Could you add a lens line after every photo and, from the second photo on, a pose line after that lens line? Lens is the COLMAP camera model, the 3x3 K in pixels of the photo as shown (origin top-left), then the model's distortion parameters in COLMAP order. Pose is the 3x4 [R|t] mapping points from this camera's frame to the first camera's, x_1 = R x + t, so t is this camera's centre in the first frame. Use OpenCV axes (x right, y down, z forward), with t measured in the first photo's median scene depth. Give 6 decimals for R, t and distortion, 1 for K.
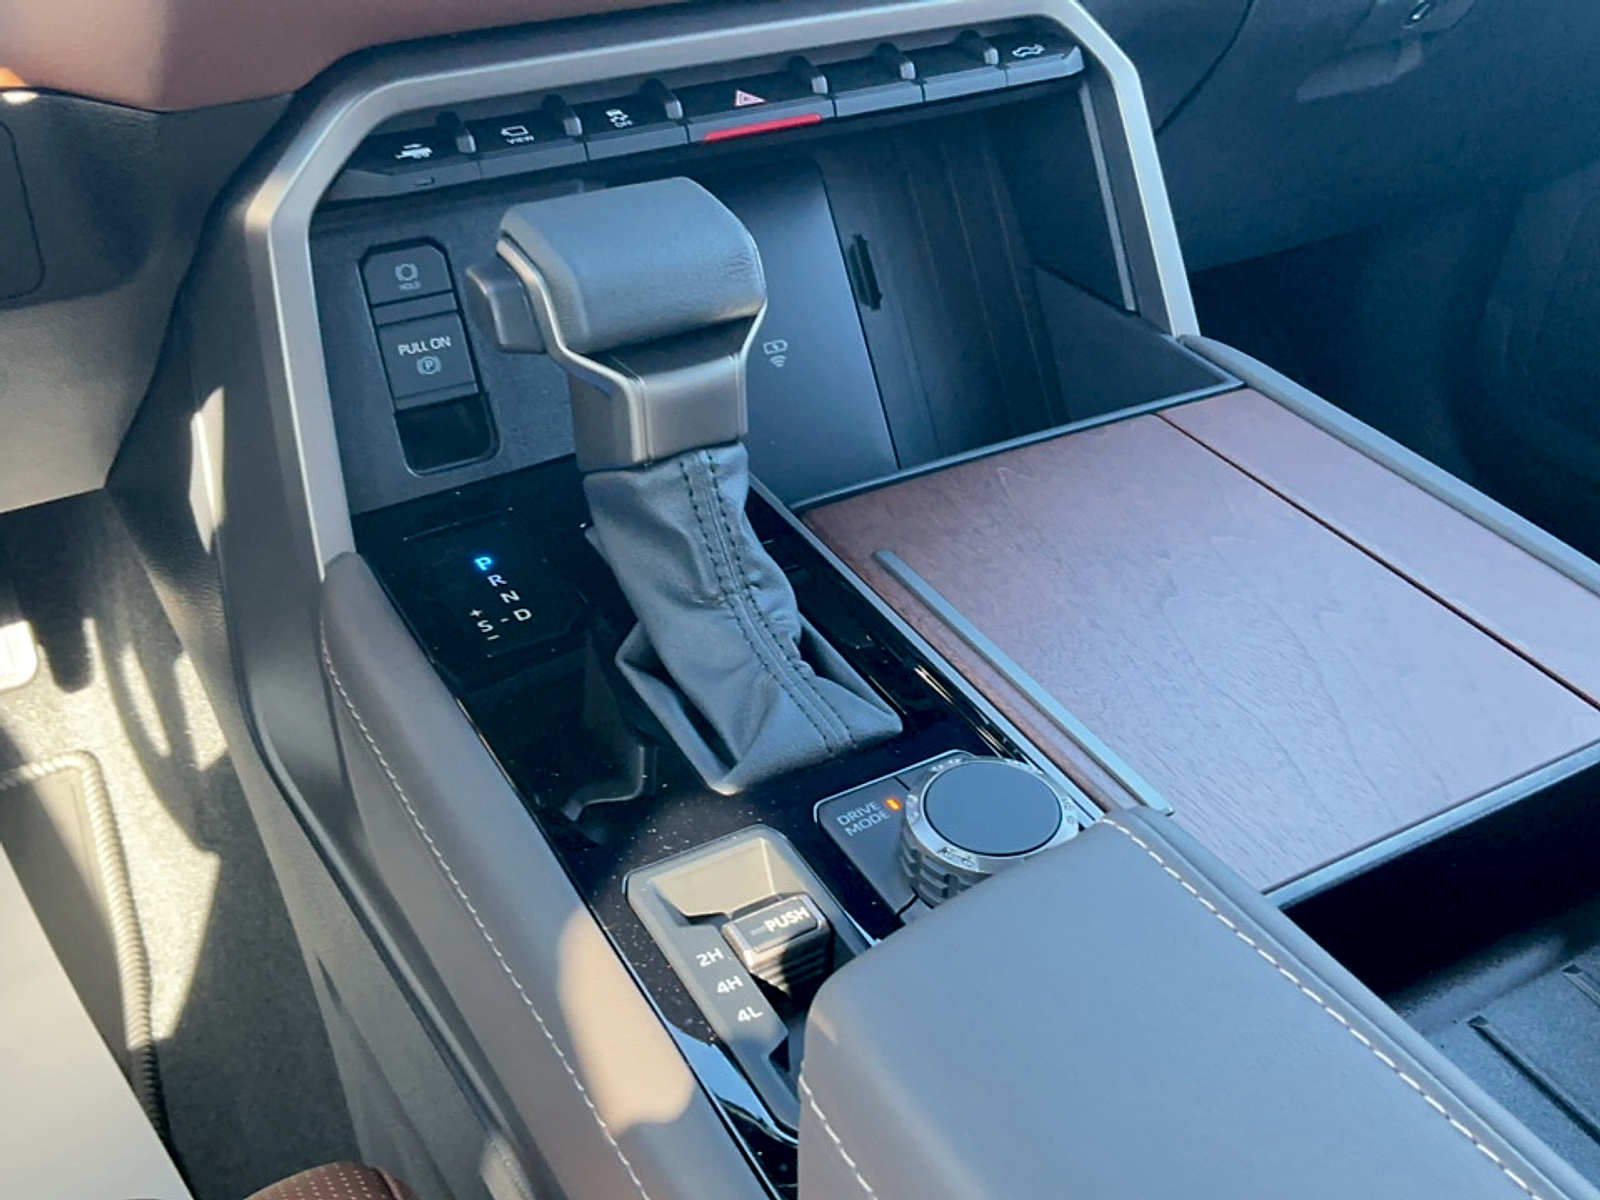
lens RADIAL K [[1682.2, 0, 808.4], [0, 1682.2, 594.0], [0, 0, 1]] dist [0.168507, -0.387843]
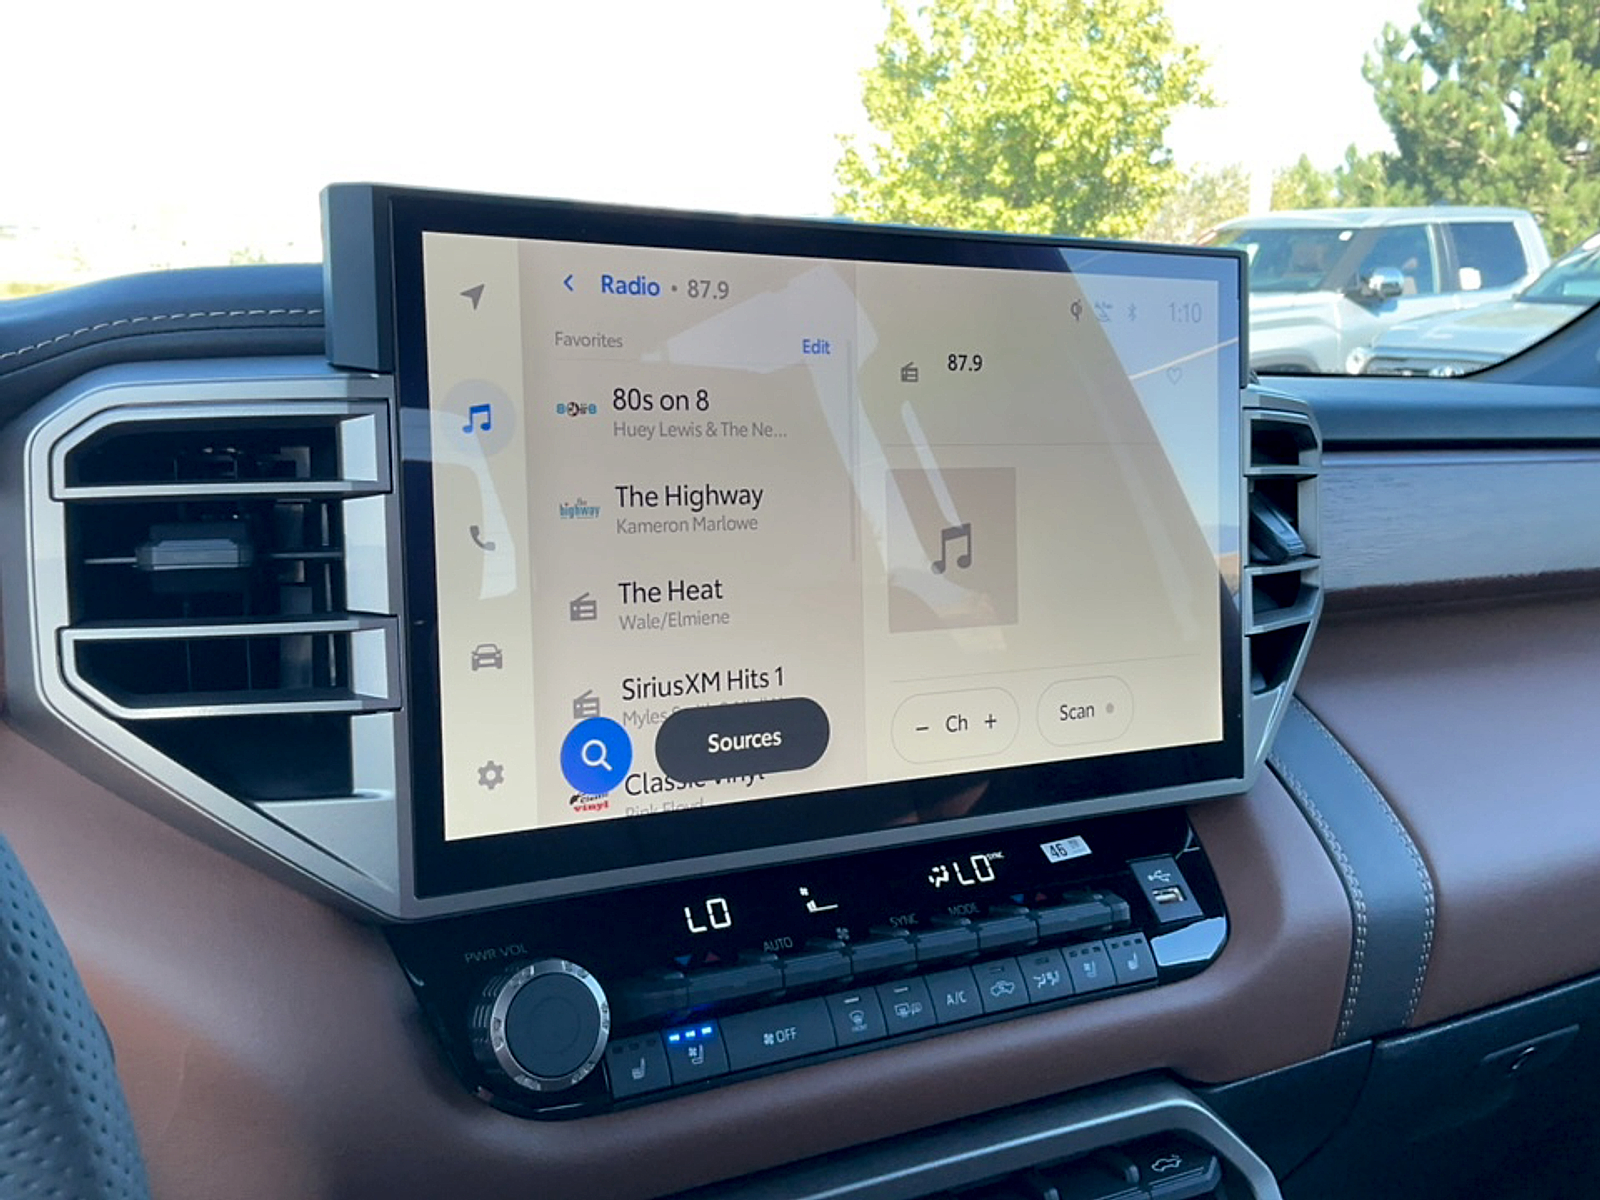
lens RADIAL K [[1682.2, 0, 808.4], [0, 1682.2, 594.0], [0, 0, 1]] dist [0.168507, -0.387843]
pose [[0.999756, 0.004565, 0.021604, -0.115029], [0.005356, 0.899047, -0.437820, -0.218144], [-0.021422, 0.437829, 0.898803, -0.013435]]
